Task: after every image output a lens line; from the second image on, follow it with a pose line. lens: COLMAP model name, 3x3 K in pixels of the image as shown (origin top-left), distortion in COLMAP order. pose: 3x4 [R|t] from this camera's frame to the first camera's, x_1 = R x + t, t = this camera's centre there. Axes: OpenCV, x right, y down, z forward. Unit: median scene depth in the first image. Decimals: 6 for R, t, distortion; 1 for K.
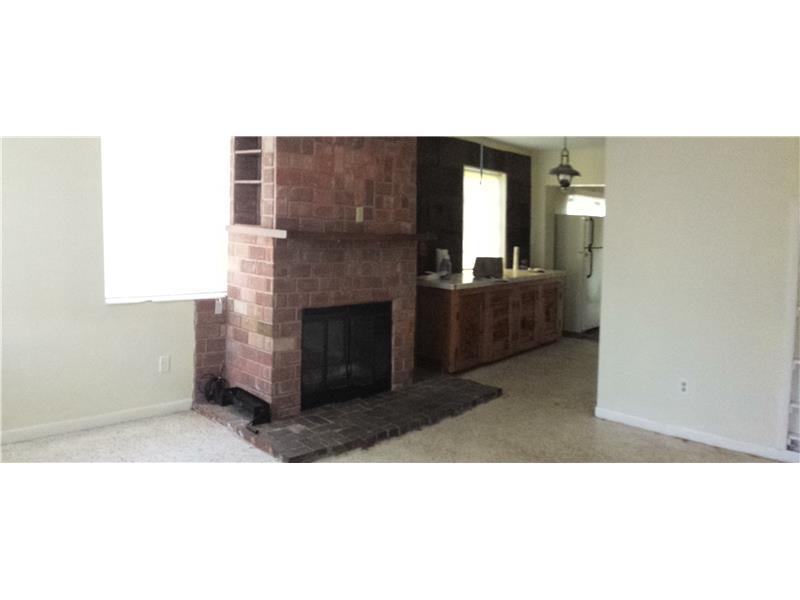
lens RADIAL K [[599.1, 0, 400.0], [0, 599.1, 300.0], [0, 0, 1]] dist [0.008895, 0.004085]
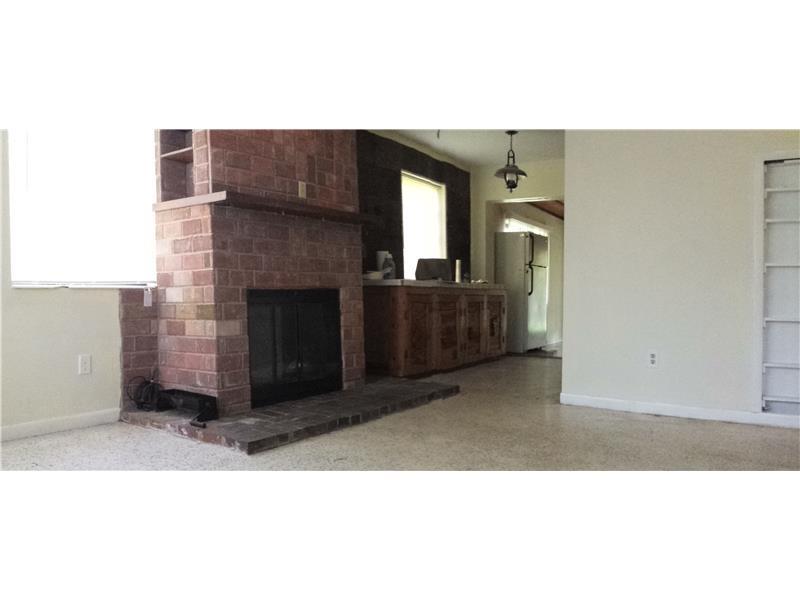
lens RADIAL K [[599.1, 0, 400.0], [0, 599.1, 300.0], [0, 0, 1]] dist [0.008895, 0.004085]
pose [[0.987292, -0.076816, 0.139117, -0.061808], [0.092659, 0.989465, -0.111239, 0.148634], [-0.129107, 0.122716, 0.984008, 0.091853]]
